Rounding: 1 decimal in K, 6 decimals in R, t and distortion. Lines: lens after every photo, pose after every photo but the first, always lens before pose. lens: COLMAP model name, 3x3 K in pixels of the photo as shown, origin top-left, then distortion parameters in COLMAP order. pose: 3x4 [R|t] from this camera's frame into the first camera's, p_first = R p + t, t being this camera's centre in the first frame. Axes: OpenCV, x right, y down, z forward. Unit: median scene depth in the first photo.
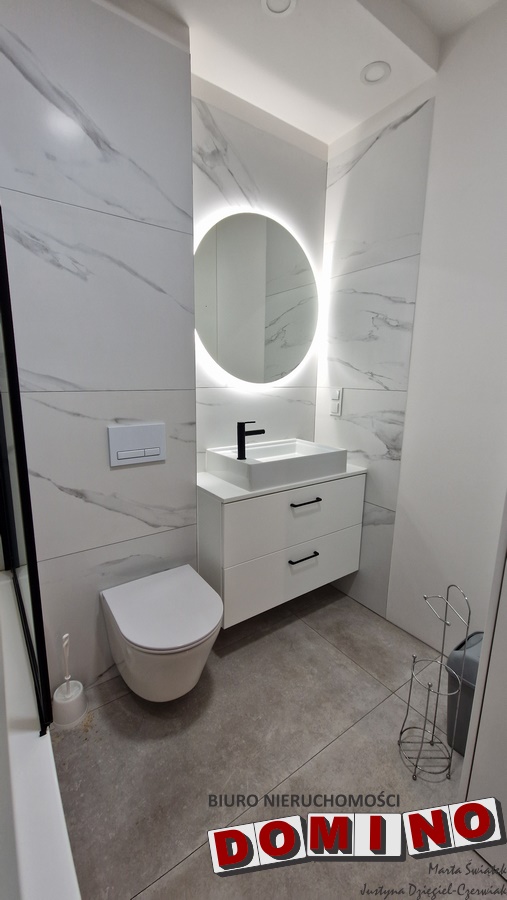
lens RADIAL K [[365.3, 0, 250.3], [0, 365.3, 448.4], [0, 0, 1]] dist [-0.002007, -0.000196]
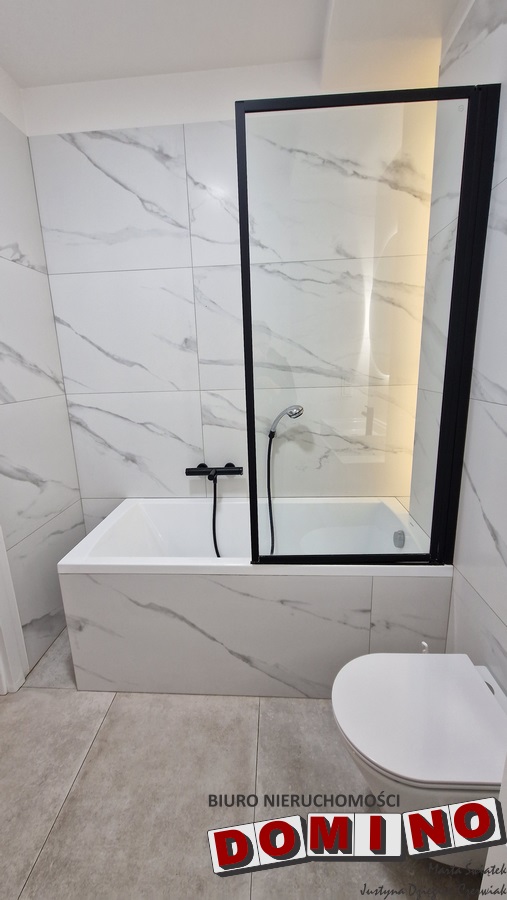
lens RADIAL K [[362.9, 0, 252.0], [0, 362.9, 448.0], [0, 0, 1]] dist [0.001693, -0.007239]
pose [[-0.623382, 0.186014, -0.759470, 0.392282], [-0.124551, 0.935267, 0.331304, -0.228526], [0.771934, 0.301122, -0.559860, 0.912577]]
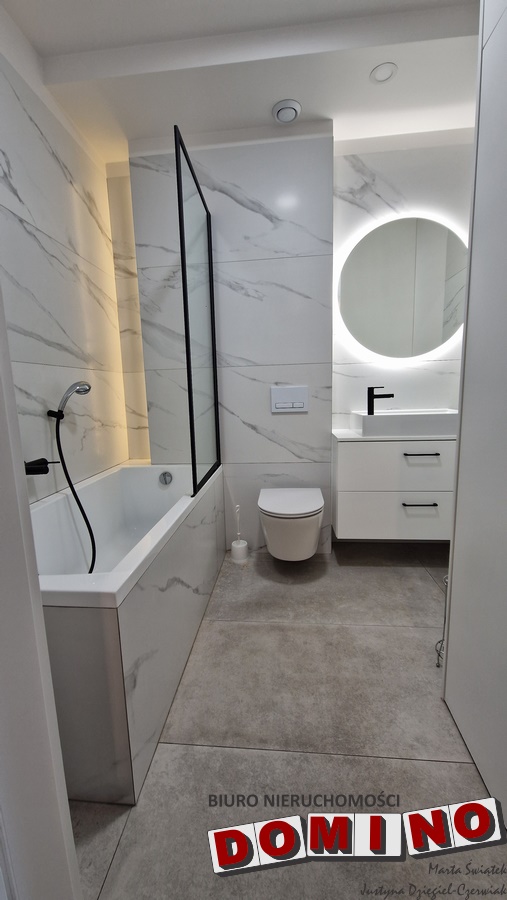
lens RADIAL K [[365.3, 0, 250.3], [0, 365.3, 448.4], [0, 0, 1]] dist [-0.002007, -0.000196]
pose [[0.761402, 0.068304, -0.644672, 0.573768], [-0.084143, 0.996434, 0.006195, 0.197210], [0.642797, 0.049528, 0.764434, -0.275237]]
